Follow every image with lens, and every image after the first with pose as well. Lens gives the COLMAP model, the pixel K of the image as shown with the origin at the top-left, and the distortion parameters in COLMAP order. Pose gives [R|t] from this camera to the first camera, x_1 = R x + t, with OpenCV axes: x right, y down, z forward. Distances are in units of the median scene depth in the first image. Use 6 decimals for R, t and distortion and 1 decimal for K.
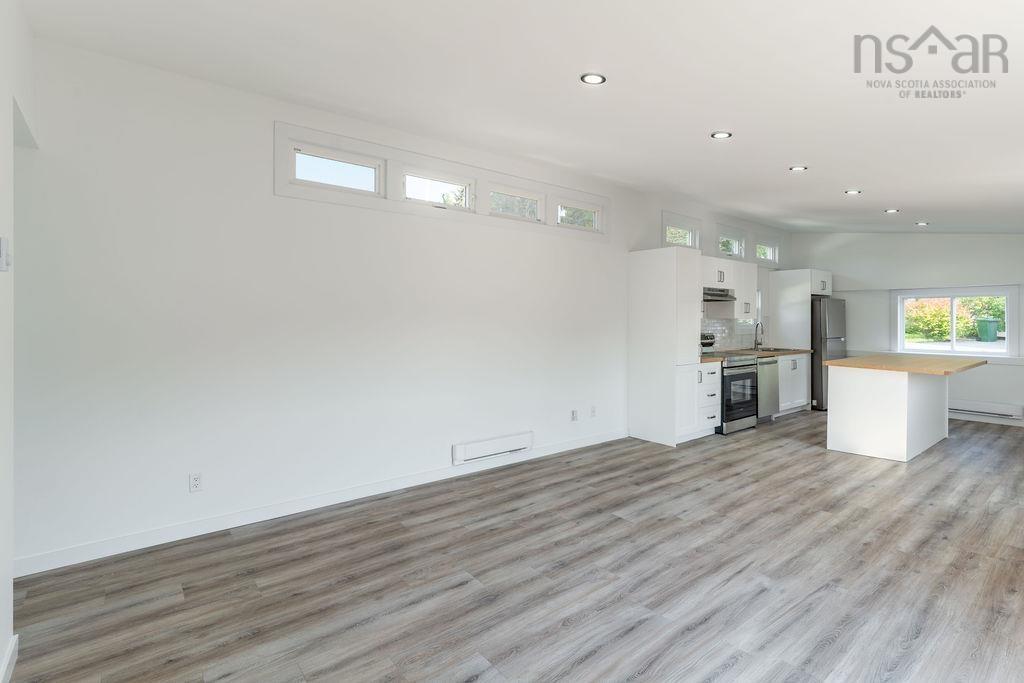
lens RADIAL K [[489.8, 0, 511.1], [0, 489.8, 319.5], [0, 0, 1]] dist [0.000176, -0.000030]
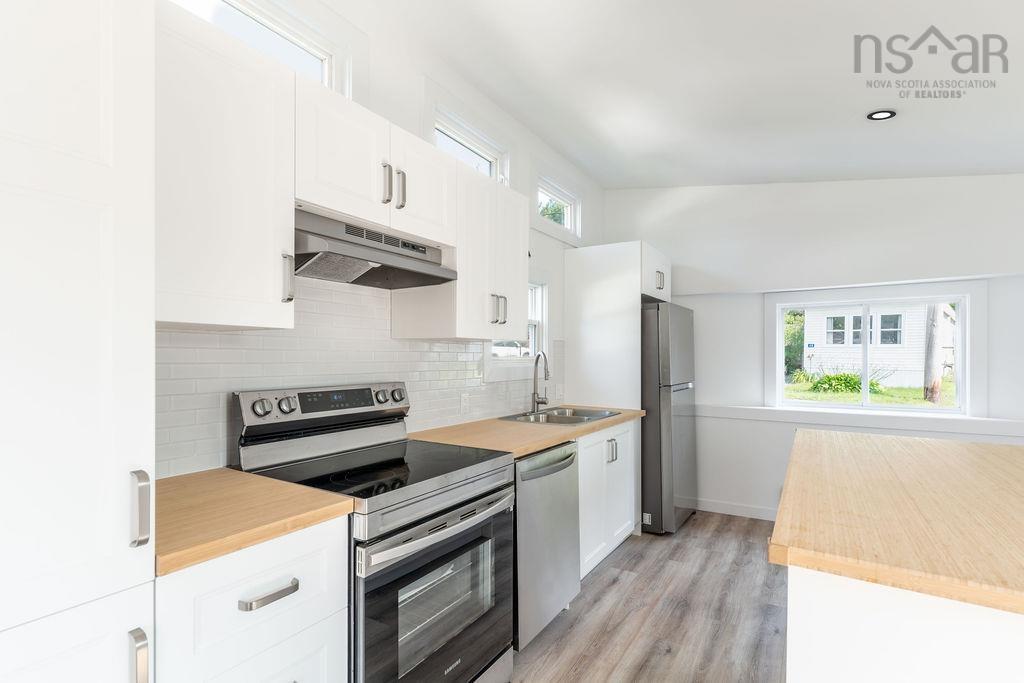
lens RADIAL K [[491.3, 0, 510.6], [0, 491.3, 356.4], [0, 0, 1]] dist [-0.000077, -0.000135]
pose [[0.940524, -0.002514, 0.339718, 0.336285], [0.002279, 0.999997, 0.001092, 0.008974], [-0.339720, -0.000252, 0.940527, 0.604433]]
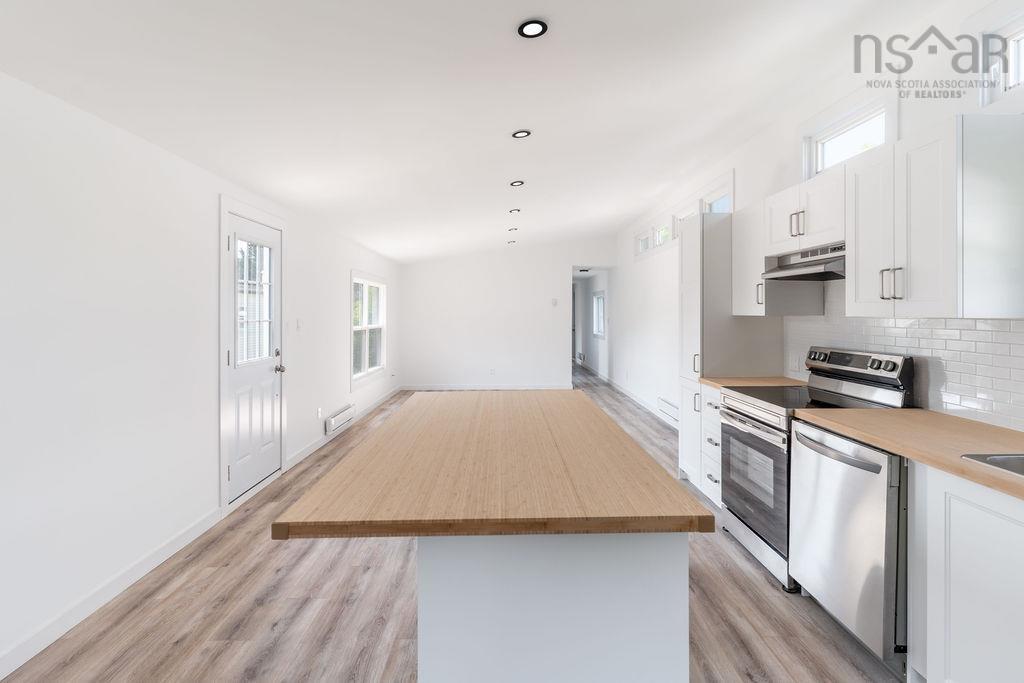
lens RADIAL K [[496.2, 0, 517.0], [0, 496.2, 313.2], [0, 0, 1]] dist [-0.001001, -0.000111]
pose [[-0.600805, -0.003996, -0.799386, 0.834655], [-0.001865, 0.999992, -0.003597, -0.002989], [0.799393, -0.000670, -0.600808, 0.926603]]
